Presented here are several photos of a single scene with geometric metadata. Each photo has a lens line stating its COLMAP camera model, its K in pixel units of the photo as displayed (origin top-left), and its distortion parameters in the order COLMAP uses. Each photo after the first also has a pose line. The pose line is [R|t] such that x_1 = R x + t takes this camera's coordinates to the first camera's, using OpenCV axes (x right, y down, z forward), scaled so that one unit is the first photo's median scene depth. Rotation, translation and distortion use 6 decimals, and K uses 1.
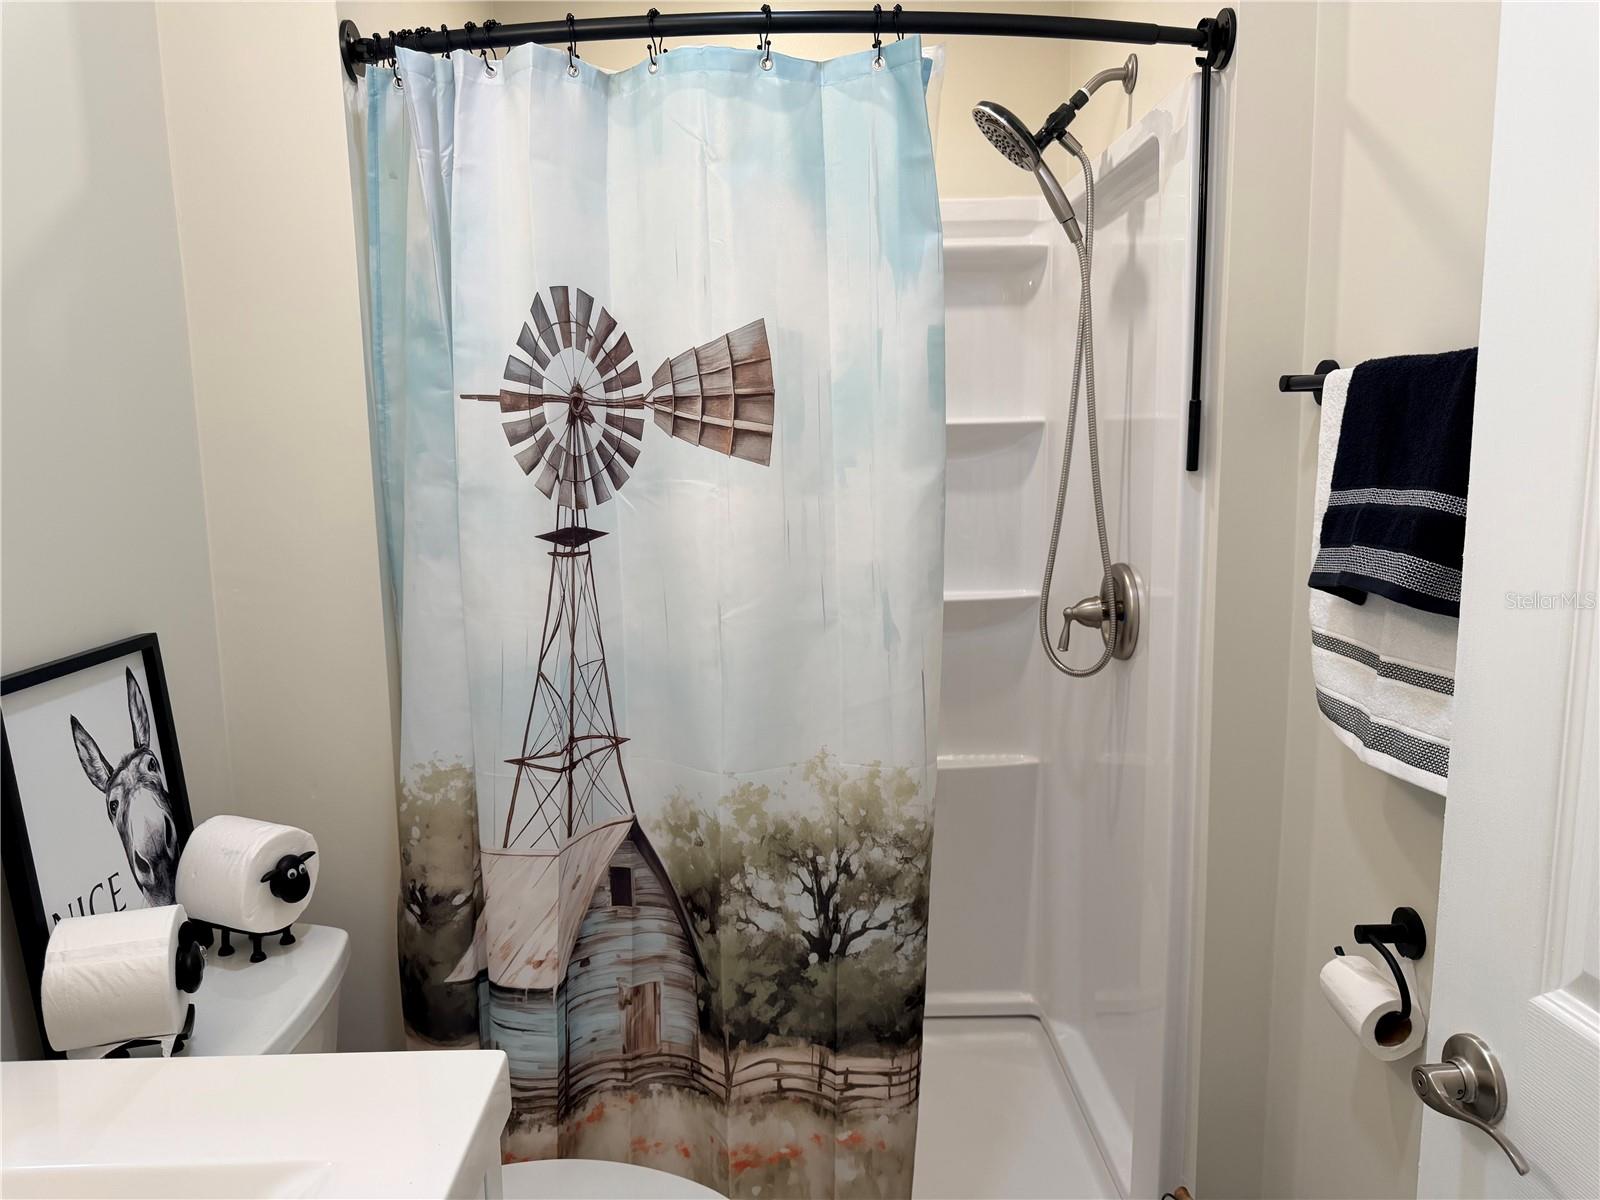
lens RADIAL K [[1100.8, 0, 800.0], [0, 1100.8, 600.0], [0, 0, 1]] dist [0.140738, -0.267447]
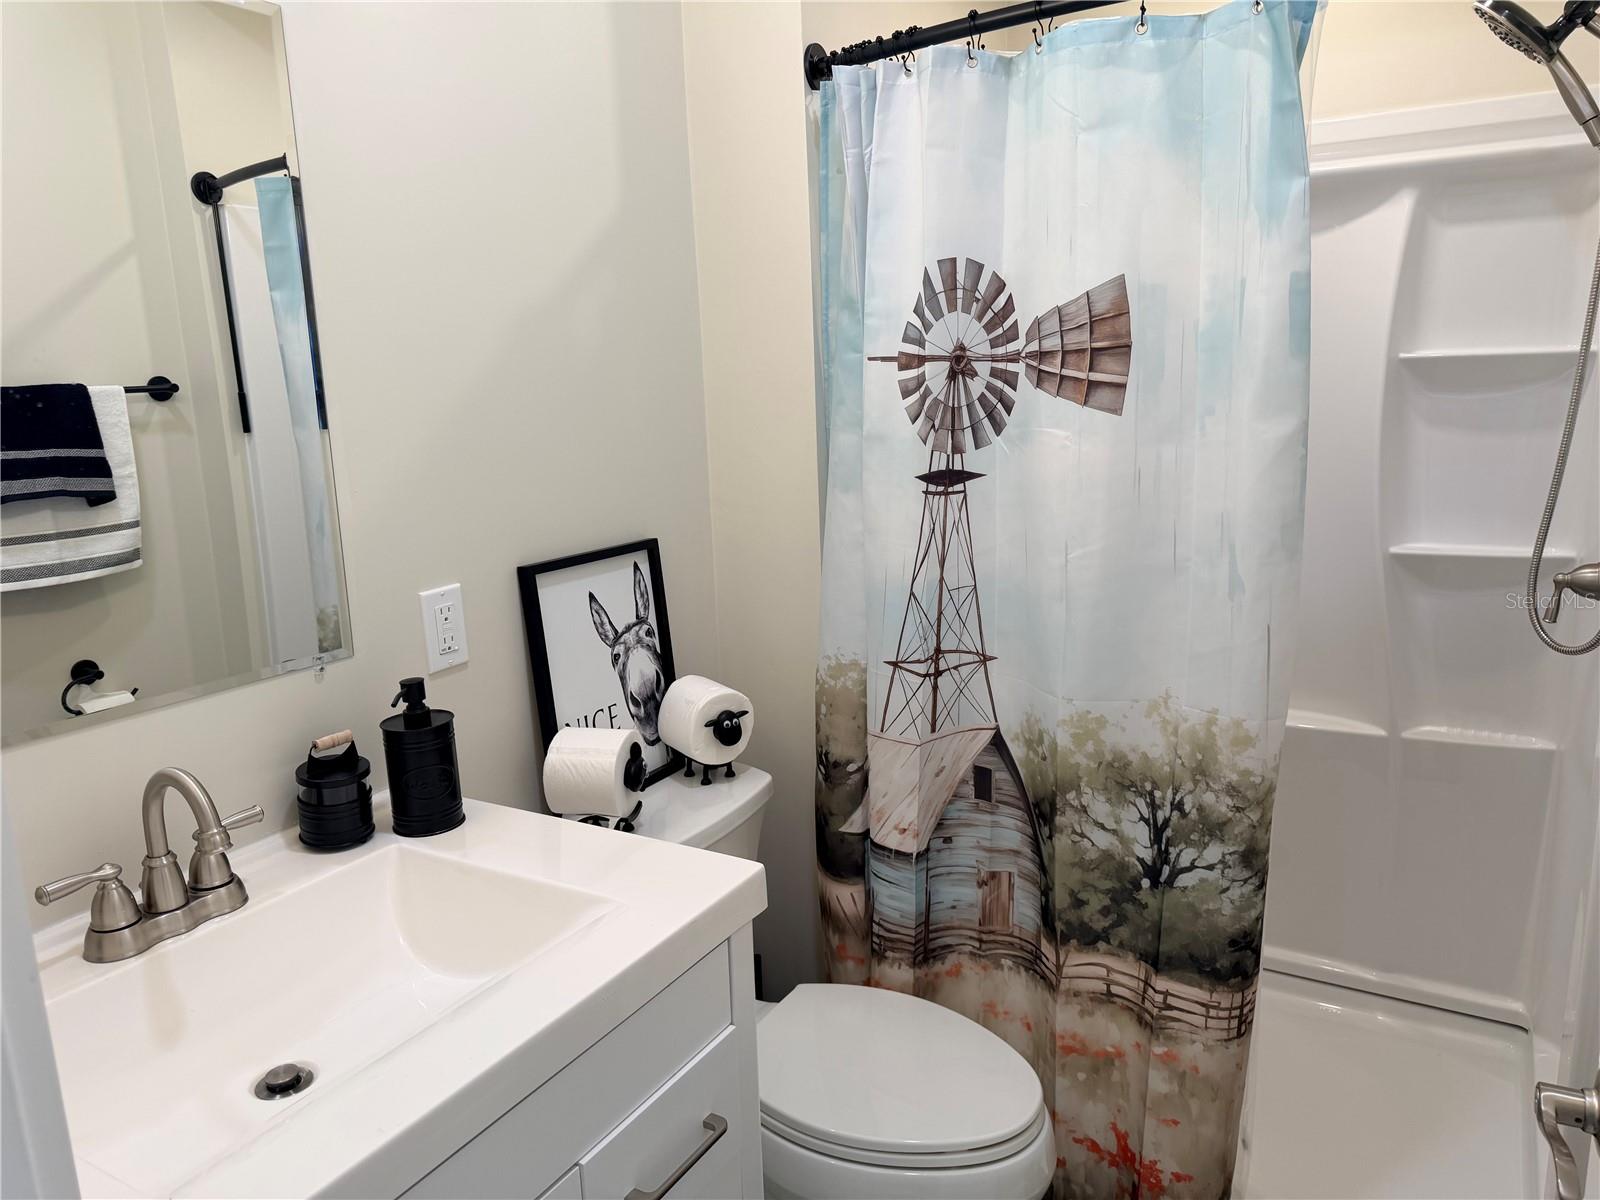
lens RADIAL K [[1100.8, 0, 800.0], [0, 1100.8, 600.0], [0, 0, 1]] dist [0.140738, -0.267447]
pose [[0.849883, 0.092342, -0.518817, 0.269856], [-0.055830, 0.994764, 0.085597, -0.019967], [0.524005, -0.043782, 0.850589, -0.068193]]
